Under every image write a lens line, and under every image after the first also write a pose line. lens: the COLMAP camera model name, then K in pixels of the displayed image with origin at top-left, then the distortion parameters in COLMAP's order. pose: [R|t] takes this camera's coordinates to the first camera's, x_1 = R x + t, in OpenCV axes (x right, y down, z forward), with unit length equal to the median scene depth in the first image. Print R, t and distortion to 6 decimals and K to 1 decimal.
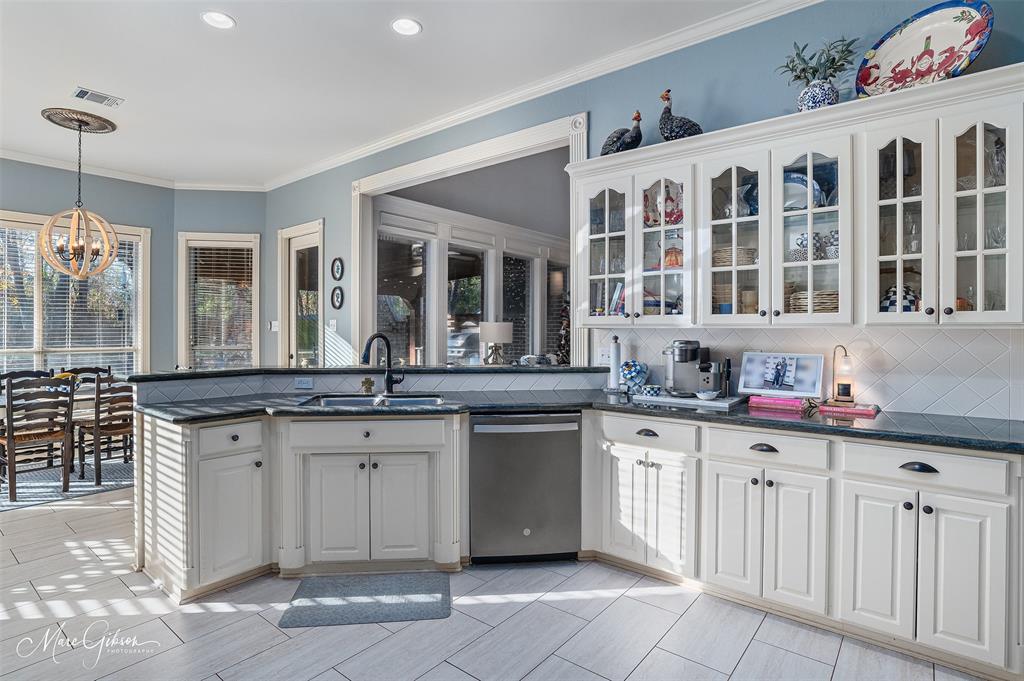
lens RADIAL K [[526.0, 0, 505.0], [0, 526.0, 334.5], [0, 0, 1]] dist [-0.047177, 0.016590]
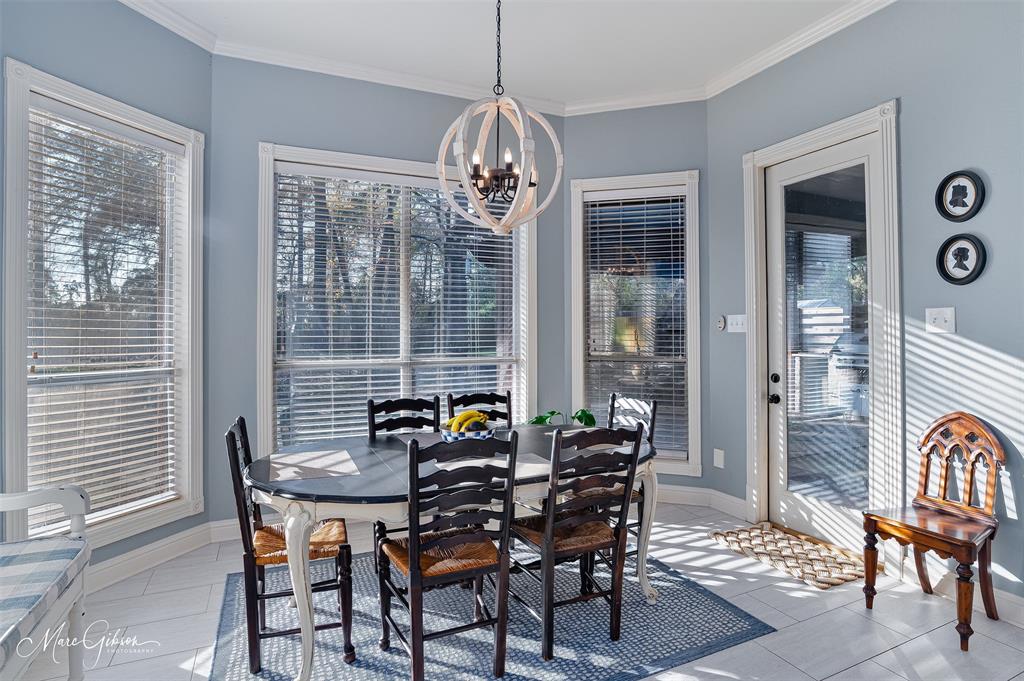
lens RADIAL K [[526.0, 0, 505.0], [0, 526.0, 334.5], [0, 0, 1]] dist [-0.047177, 0.016590]
pose [[0.898517, 0.000622, -0.438937, -0.845482], [-0.000193, 0.999999, 0.001023, -0.009078], [0.438938, -0.000834, 0.898517, 0.750630]]
